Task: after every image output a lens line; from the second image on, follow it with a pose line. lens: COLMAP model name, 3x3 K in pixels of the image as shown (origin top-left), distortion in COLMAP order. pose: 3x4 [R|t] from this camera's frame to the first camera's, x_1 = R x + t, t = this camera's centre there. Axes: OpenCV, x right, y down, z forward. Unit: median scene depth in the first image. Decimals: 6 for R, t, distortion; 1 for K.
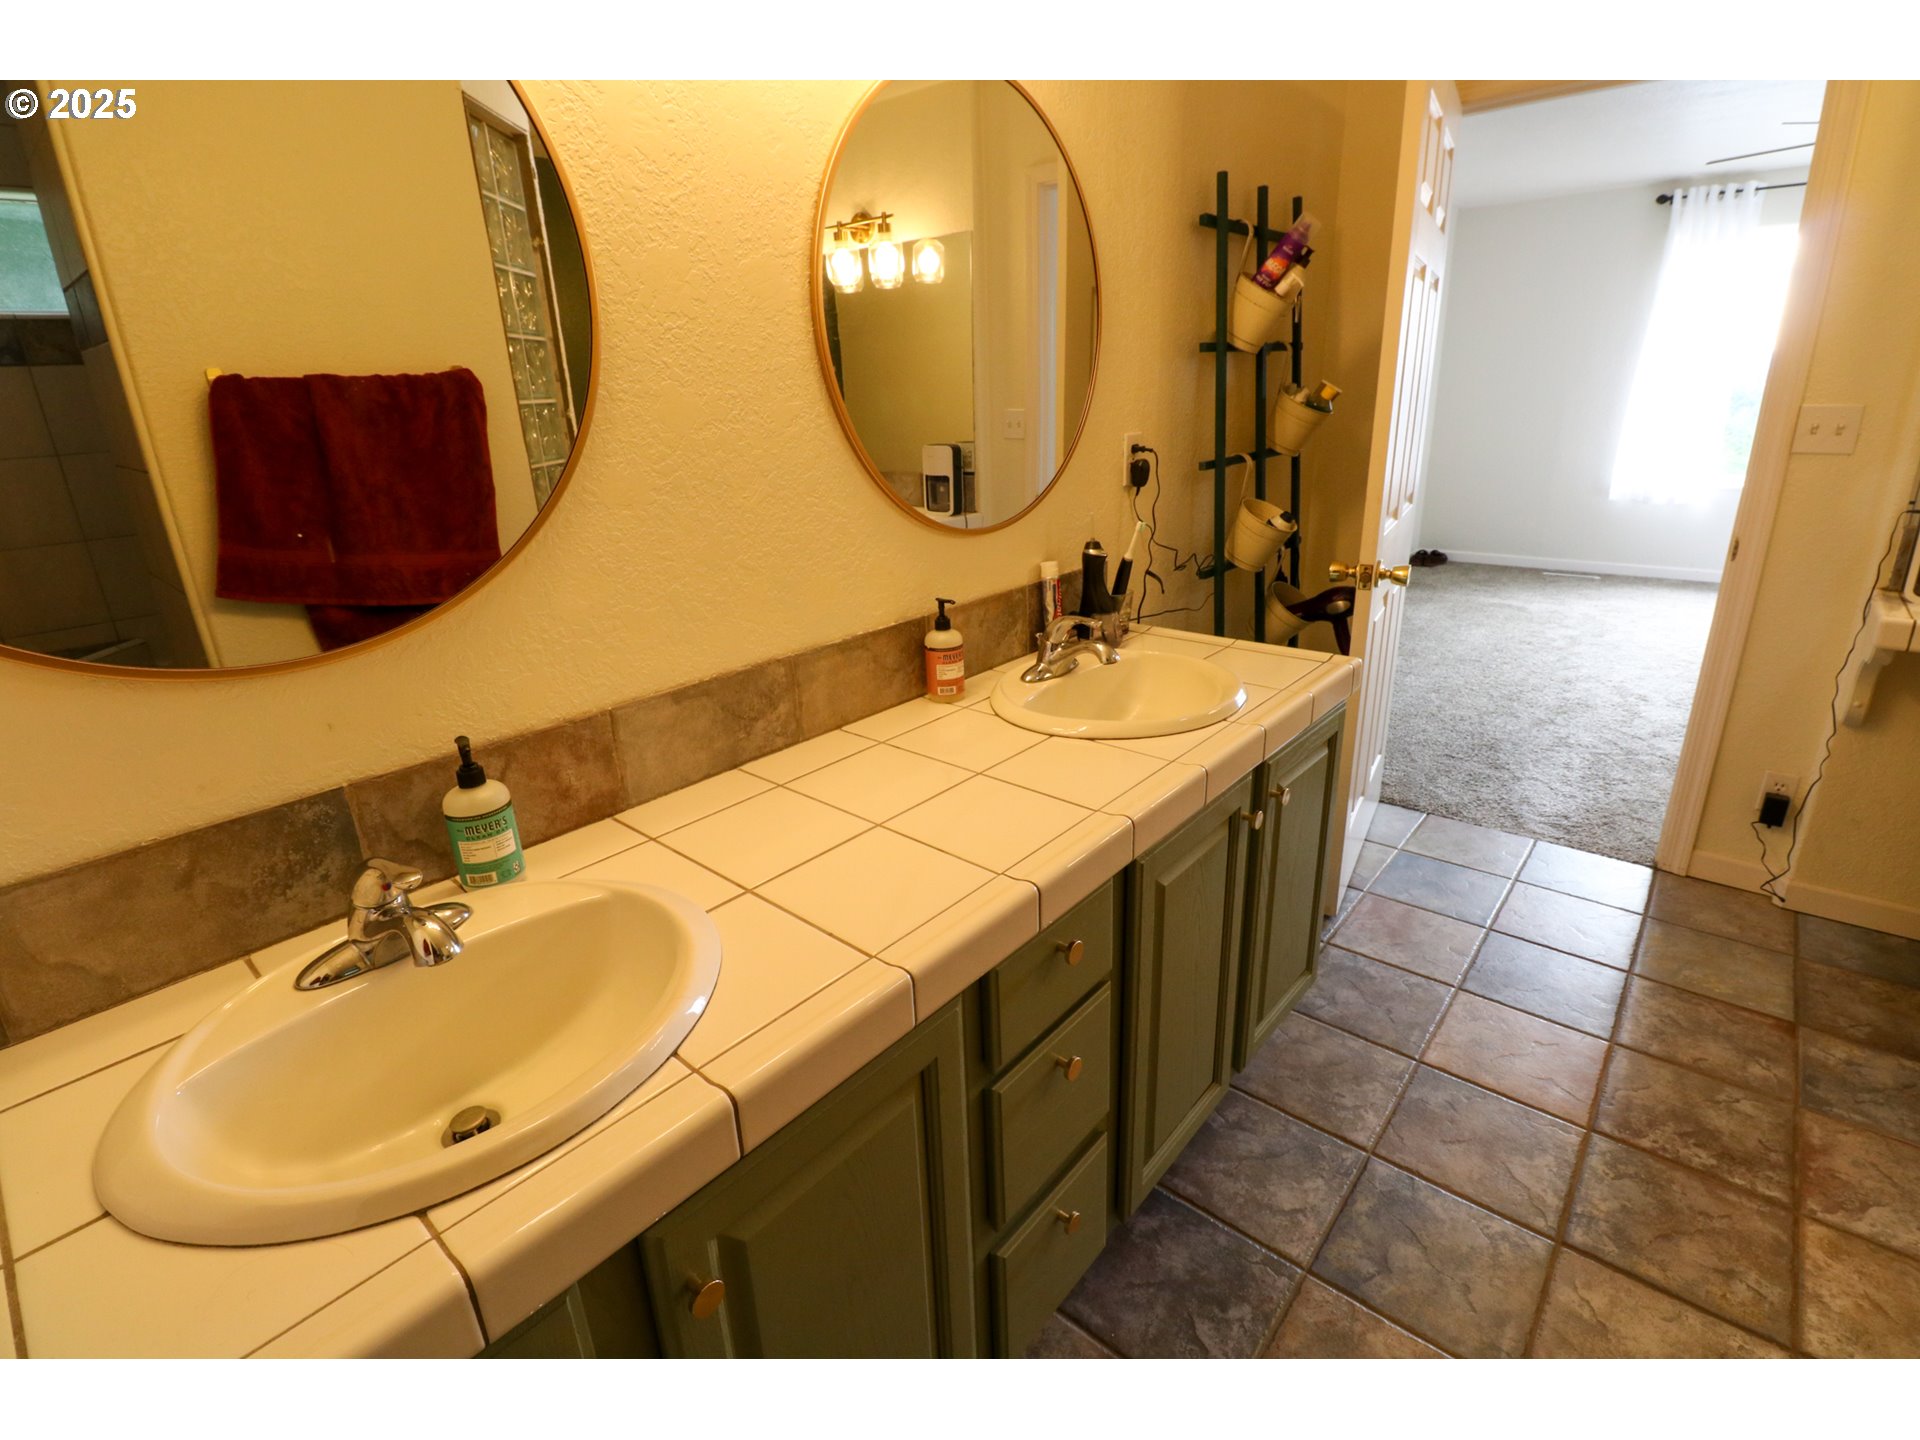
lens RADIAL K [[884.1, 0, 972.0], [0, 884.1, 700.7], [0, 0, 1]] dist [-0.002741, -0.009920]
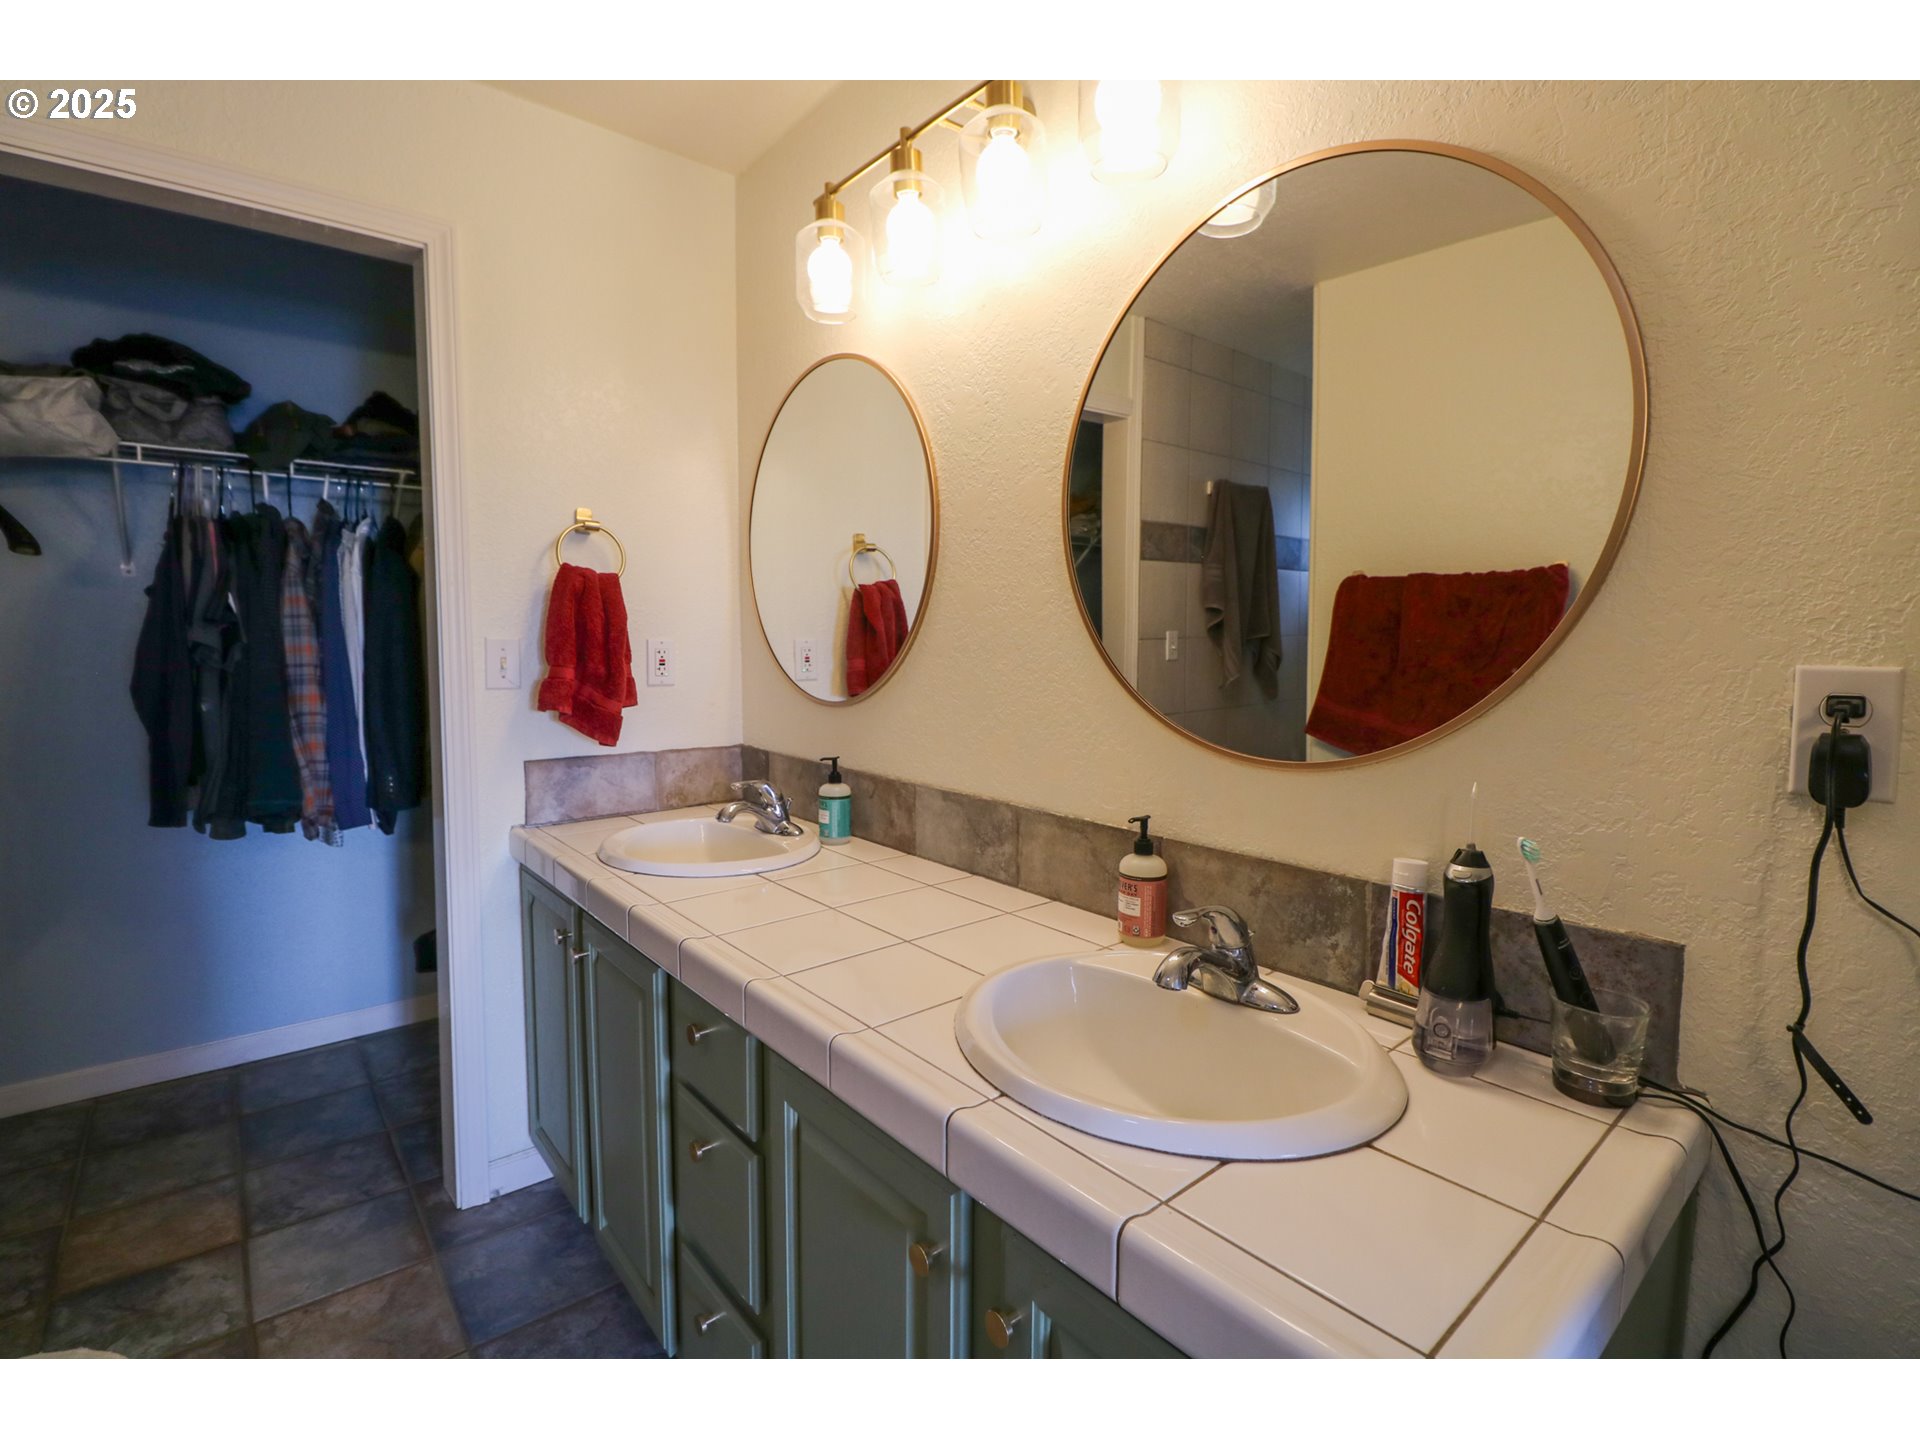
lens RADIAL K [[884.1, 0, 945.7], [0, 884.1, 694.8], [0, 0, 1]] dist [-0.002741, -0.009920]
pose [[-0.156719, 0.106232, -0.981913, 0.867500], [-0.324792, 0.933358, 0.152818, -0.314165], [0.932711, 0.342867, -0.111771, 0.963696]]
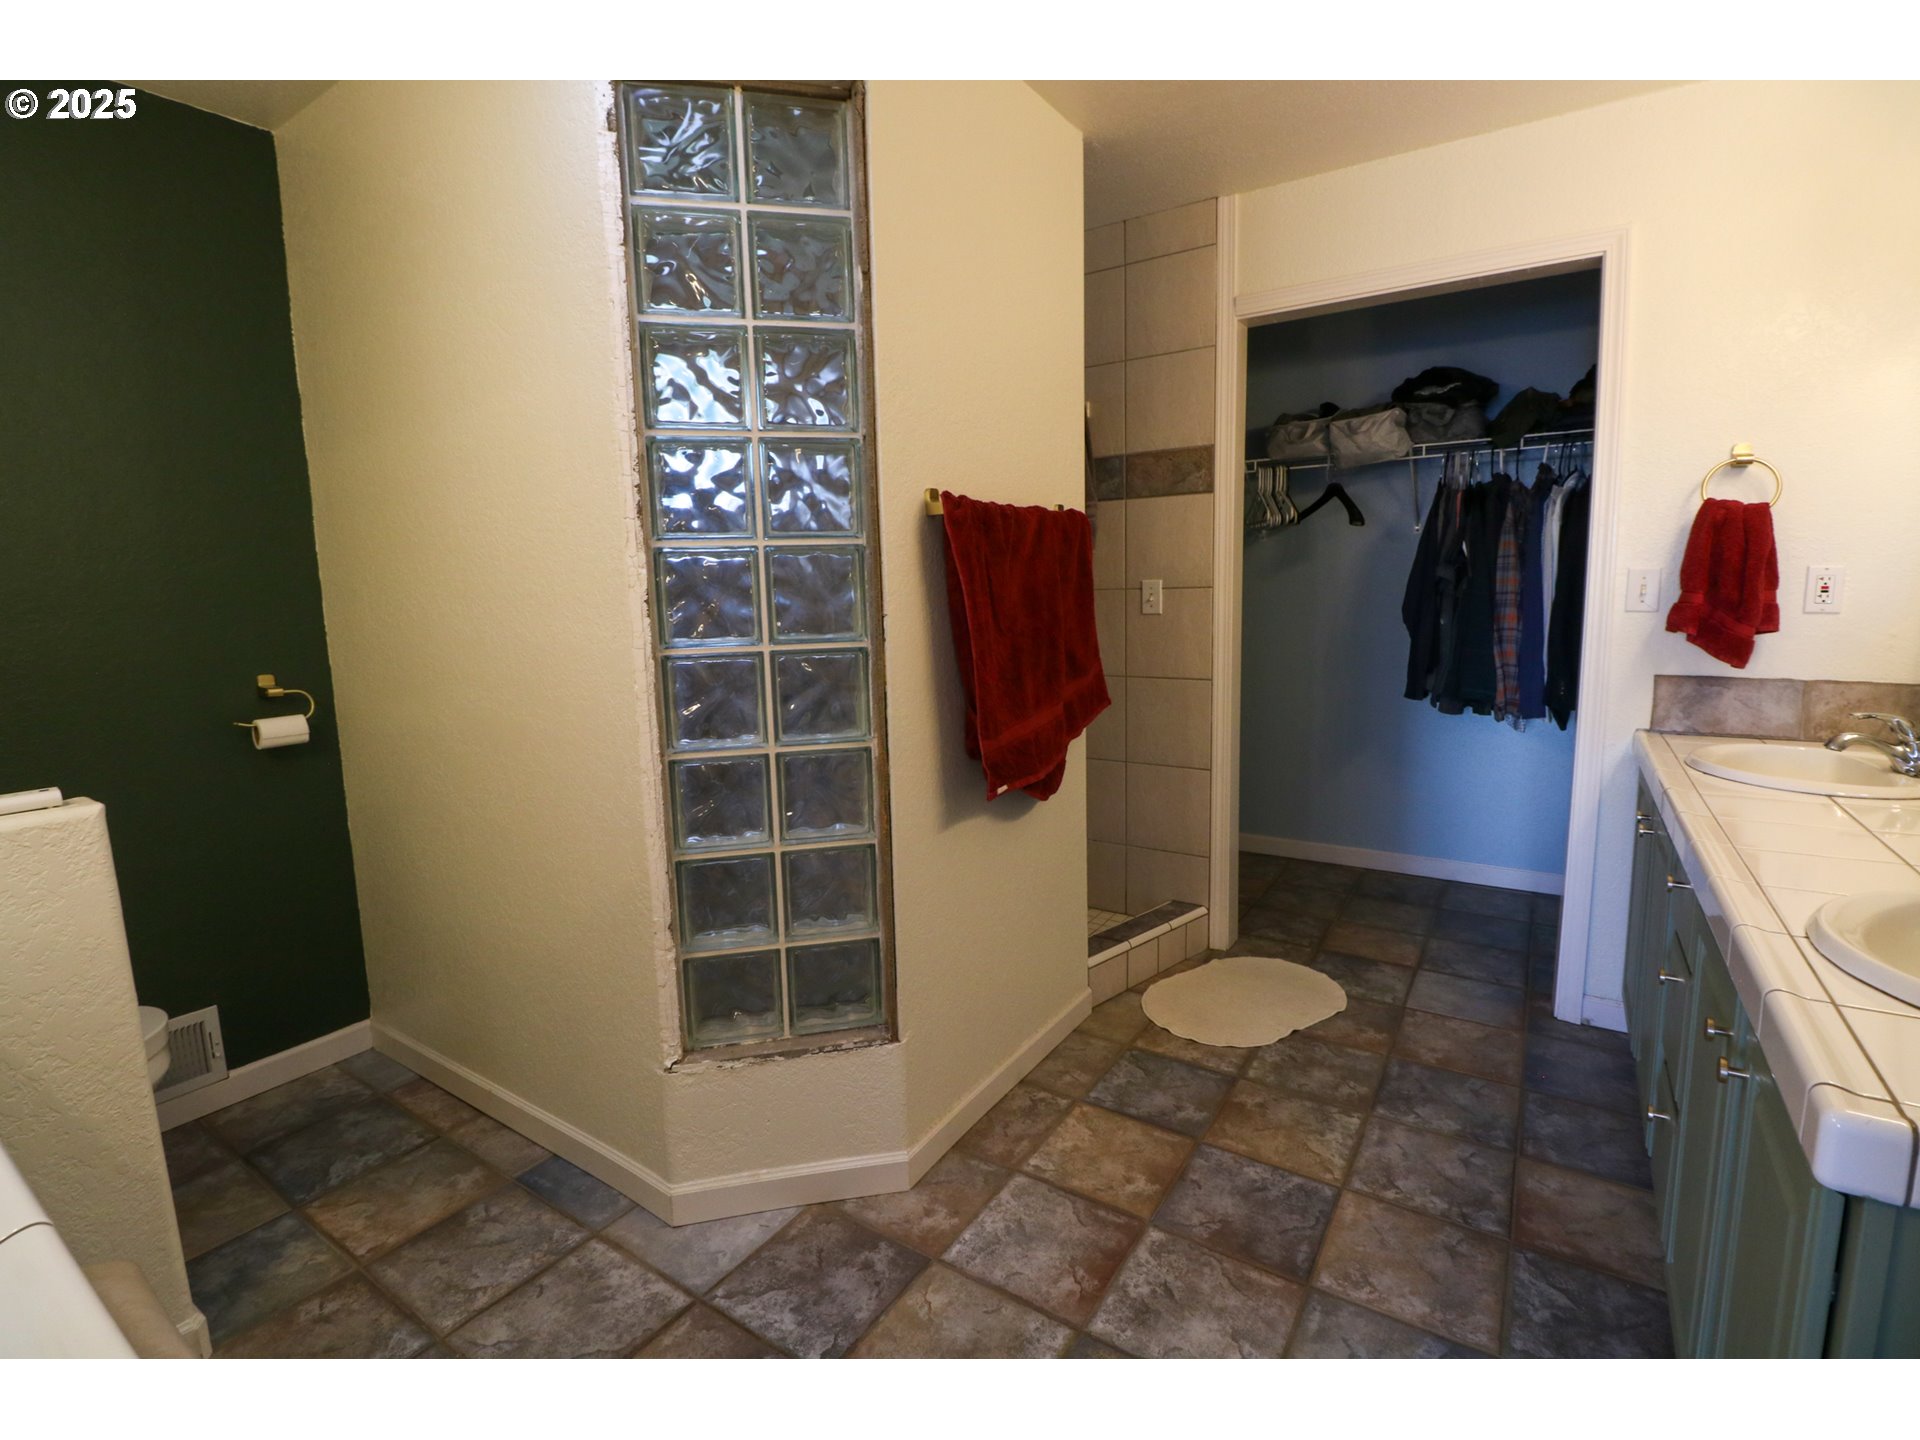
lens RADIAL K [[884.1, 0, 963.0], [0, 884.1, 712.1], [0, 0, 1]] dist [-0.002741, -0.009920]
pose [[-0.989633, 0.082145, -0.117806, 1.133458], [0.018527, 0.886441, 0.462471, -0.560988], [0.142417, 0.455494, -0.878773, 1.679656]]
